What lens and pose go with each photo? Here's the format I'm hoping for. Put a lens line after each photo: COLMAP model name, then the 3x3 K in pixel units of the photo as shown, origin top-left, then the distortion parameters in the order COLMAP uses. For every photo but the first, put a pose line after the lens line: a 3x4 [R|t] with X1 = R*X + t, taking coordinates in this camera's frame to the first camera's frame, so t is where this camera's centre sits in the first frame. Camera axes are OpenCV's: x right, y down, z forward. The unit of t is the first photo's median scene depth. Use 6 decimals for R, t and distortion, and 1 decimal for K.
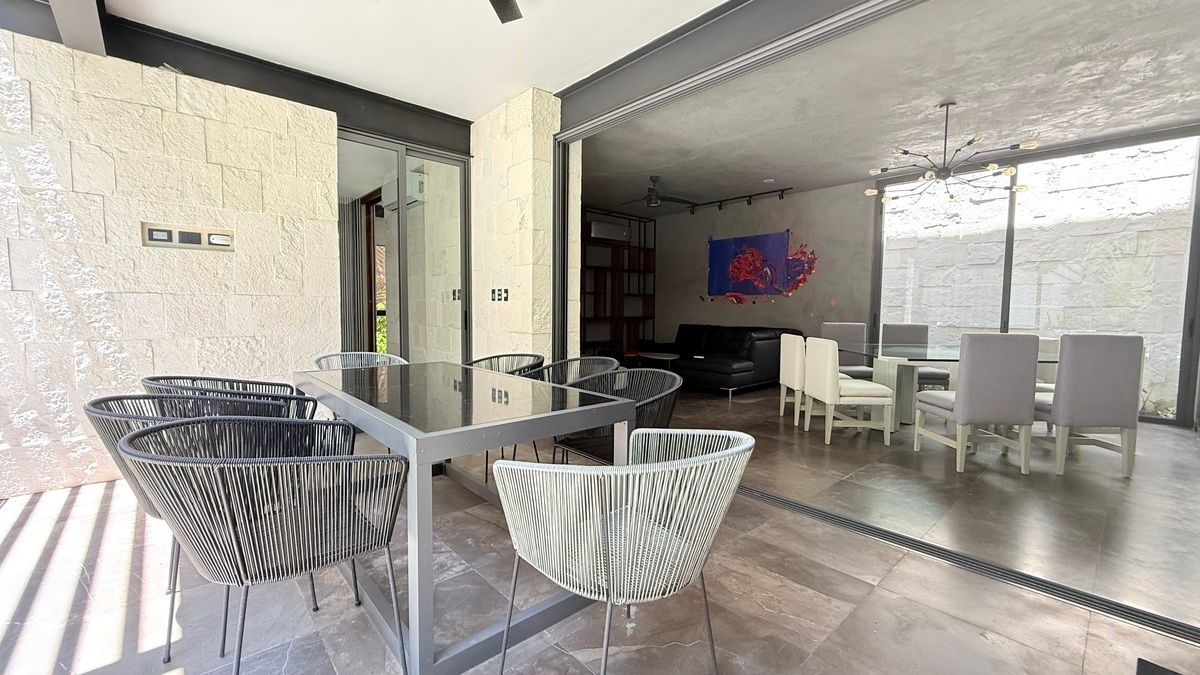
lens RADIAL K [[478.1, 0, 598.3], [0, 478.1, 340.7], [0, 0, 1]] dist [-0.001539, -0.000120]
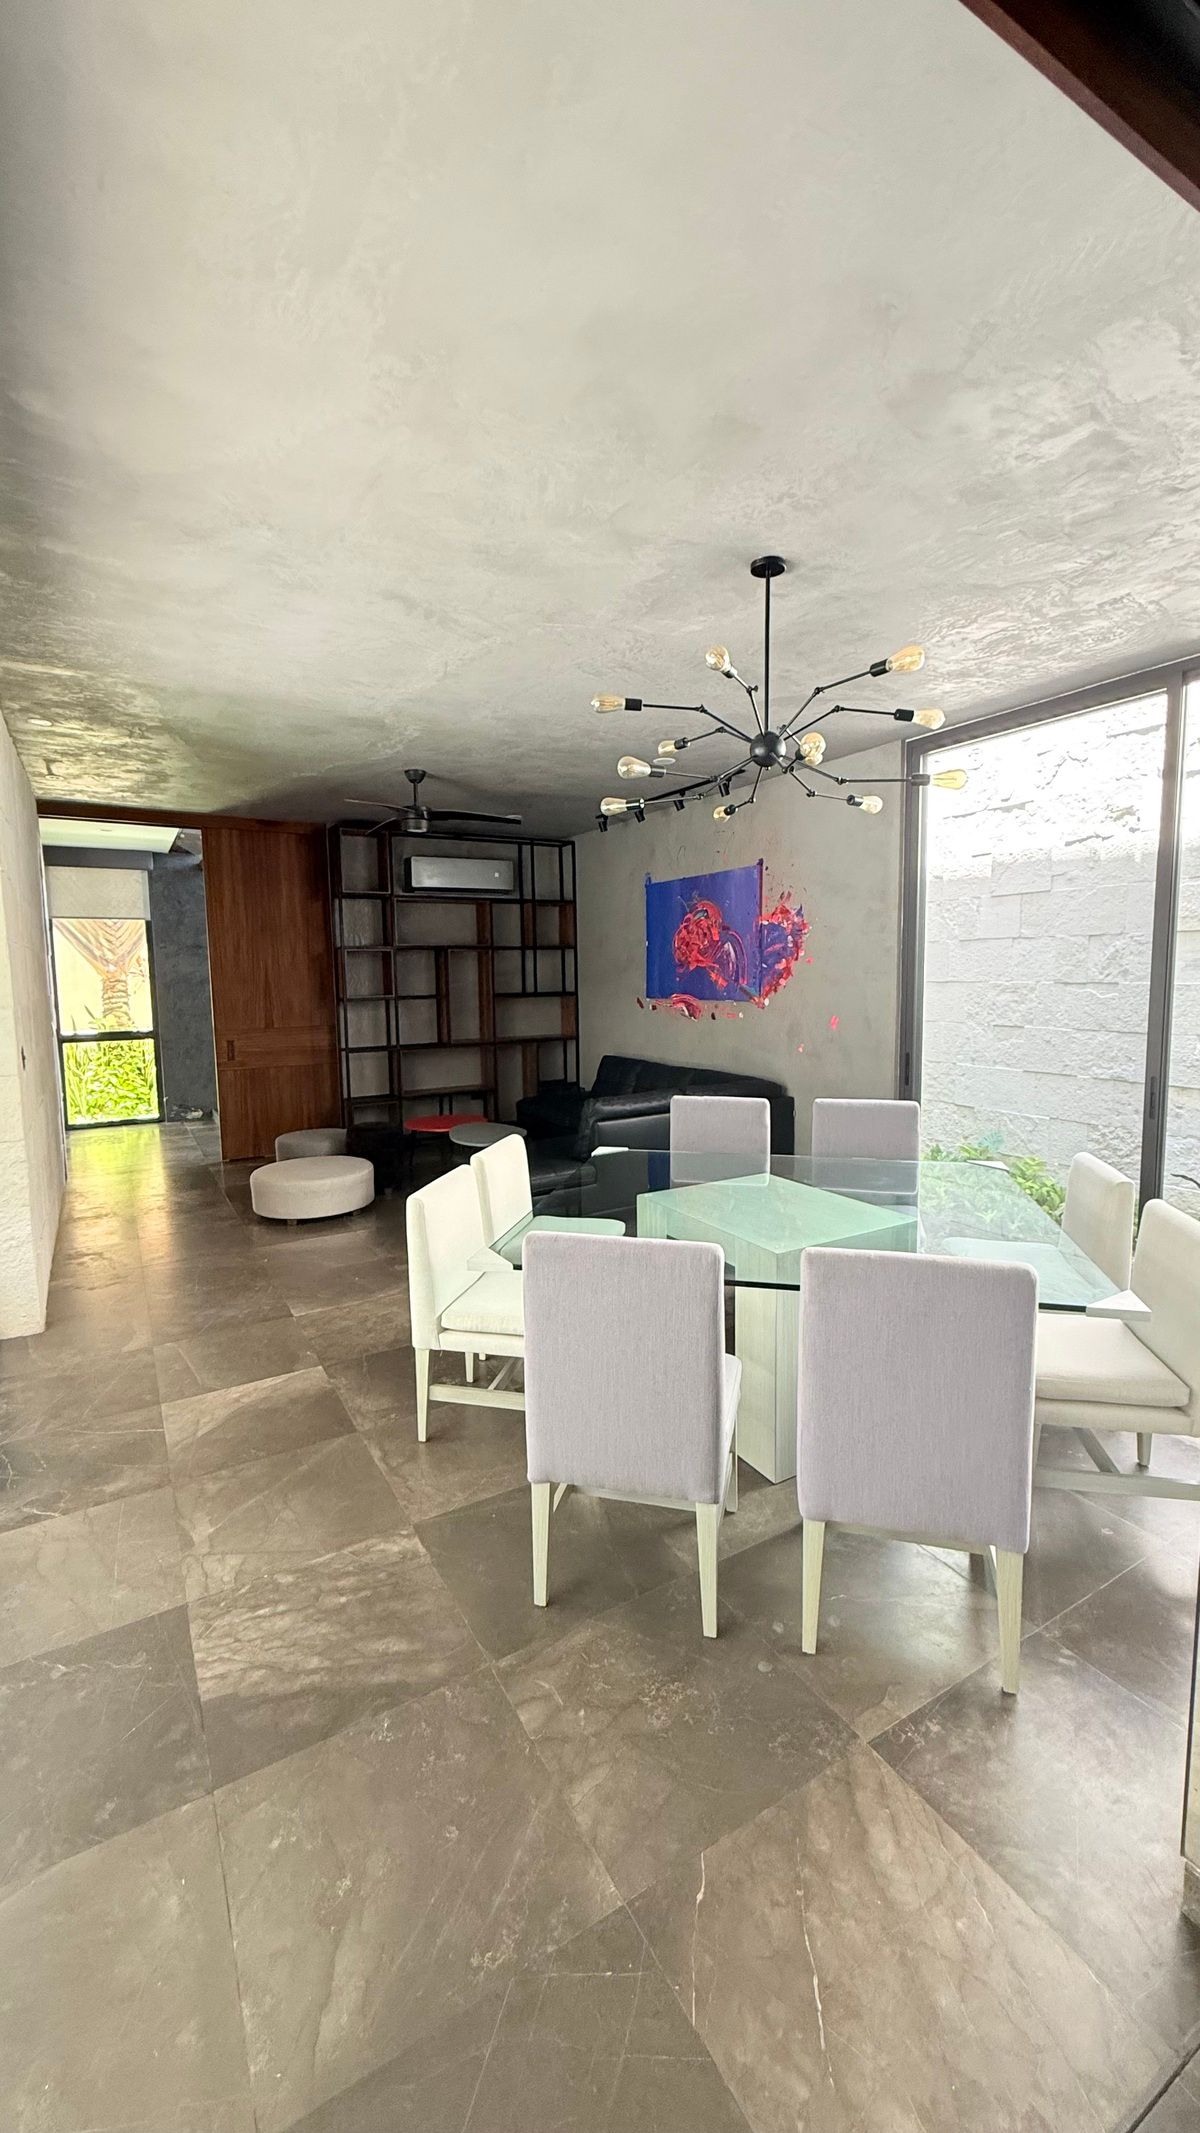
lens RADIAL K [[849.7, 0, 604.2], [0, 849.7, 1057.6], [0, 0, 1]] dist [-0.001539, -0.000120]
pose [[0.979999, -0.002670, -0.198986, 0.417185], [0.009008, 0.999480, 0.030954, -0.071884], [0.198800, -0.032127, 0.979513, 0.173967]]
